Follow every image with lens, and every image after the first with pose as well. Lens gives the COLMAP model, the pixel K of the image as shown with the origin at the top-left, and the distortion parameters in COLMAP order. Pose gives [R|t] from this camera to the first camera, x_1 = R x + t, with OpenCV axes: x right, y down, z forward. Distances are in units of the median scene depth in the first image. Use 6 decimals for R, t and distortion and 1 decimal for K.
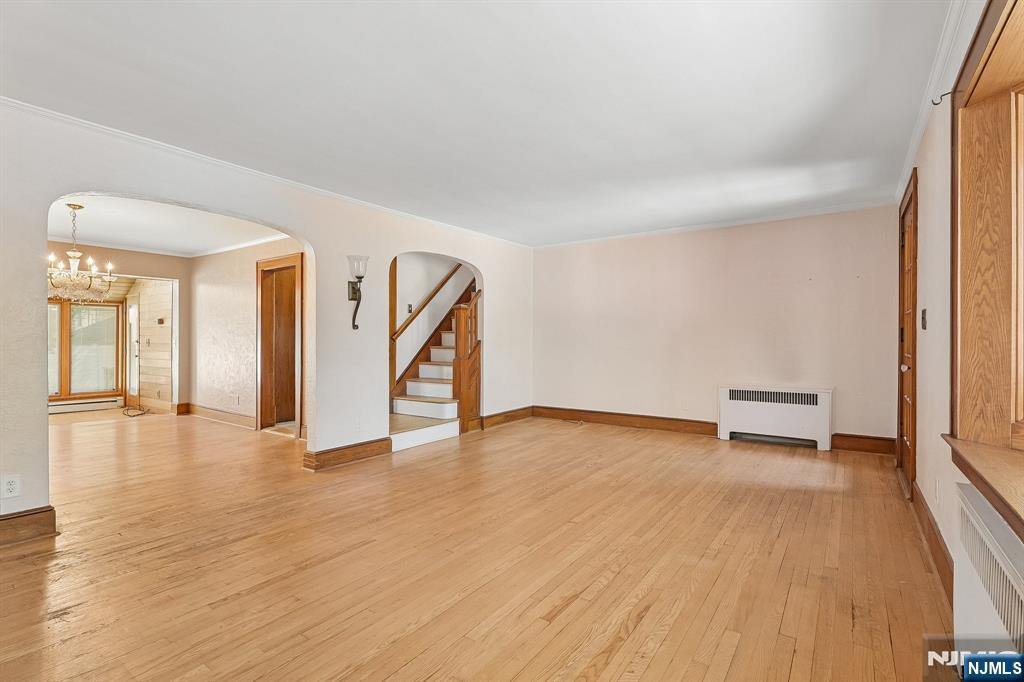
lens RADIAL K [[475.0, 0, 520.2], [0, 475.0, 340.2], [0, 0, 1]] dist [0.006040, -0.001791]
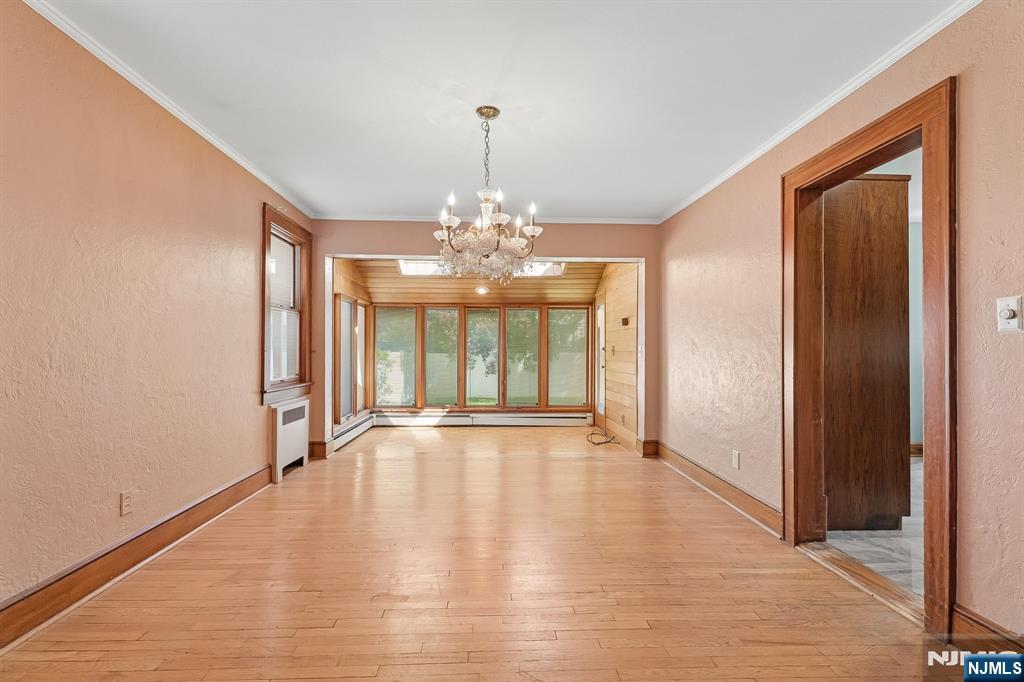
lens RADIAL K [[475.0, 0, 511.7], [0, 475.0, 344.6], [0, 0, 1]] dist [0.006040, -0.001791]
pose [[0.616459, -0.005708, -0.787366, -0.274941], [-0.002290, 0.999956, -0.009043, 0.002997], [0.787383, 0.007378, 0.616420, 0.395784]]
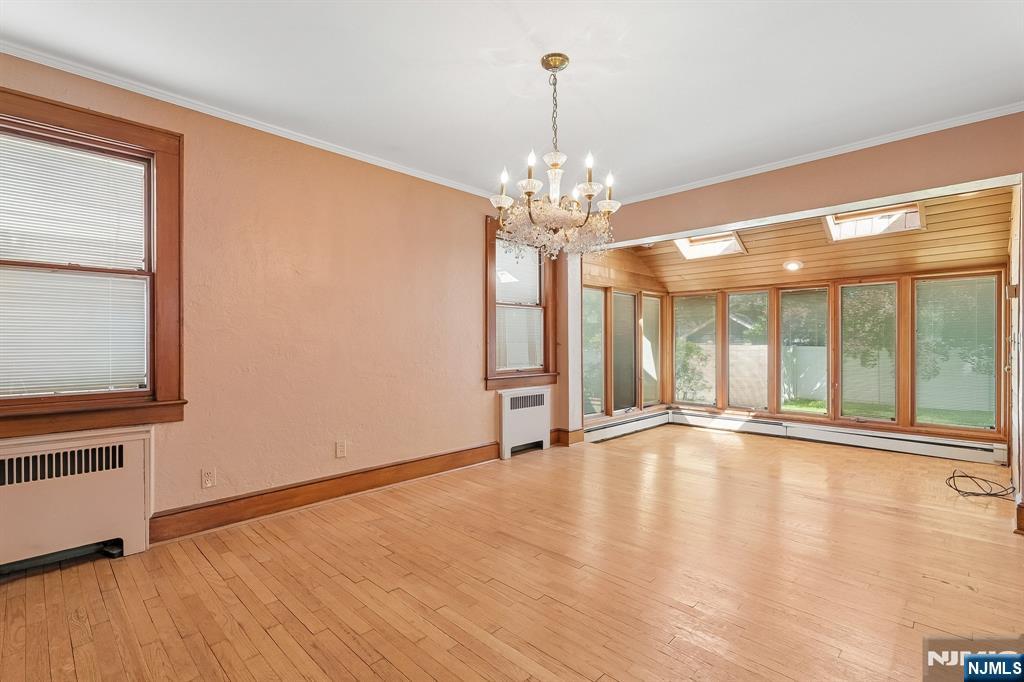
lens RADIAL K [[475.0, 0, 518.0], [0, 475.0, 342.8], [0, 0, 1]] dist [0.006040, -0.001791]
pose [[-0.149724, 0.001326, -0.988727, -0.262346], [0.003799, 0.999992, 0.000766, 0.004536], [0.988721, -0.003642, -0.149728, 0.609400]]
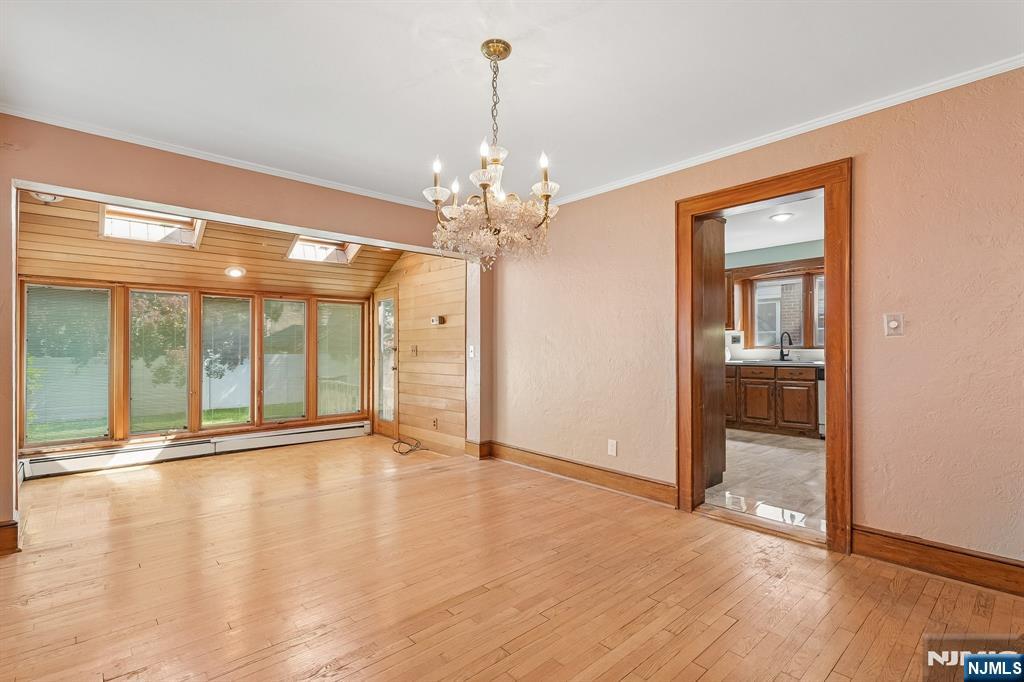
lens RADIAL K [[475.0, 0, 517.1], [0, 475.0, 346.3], [0, 0, 1]] dist [0.006040, -0.001791]
pose [[0.976303, -0.003979, -0.216371, -0.481136], [0.003102, 0.999986, -0.004397, 0.002431], [0.216385, 0.003621, 0.976301, 0.332474]]
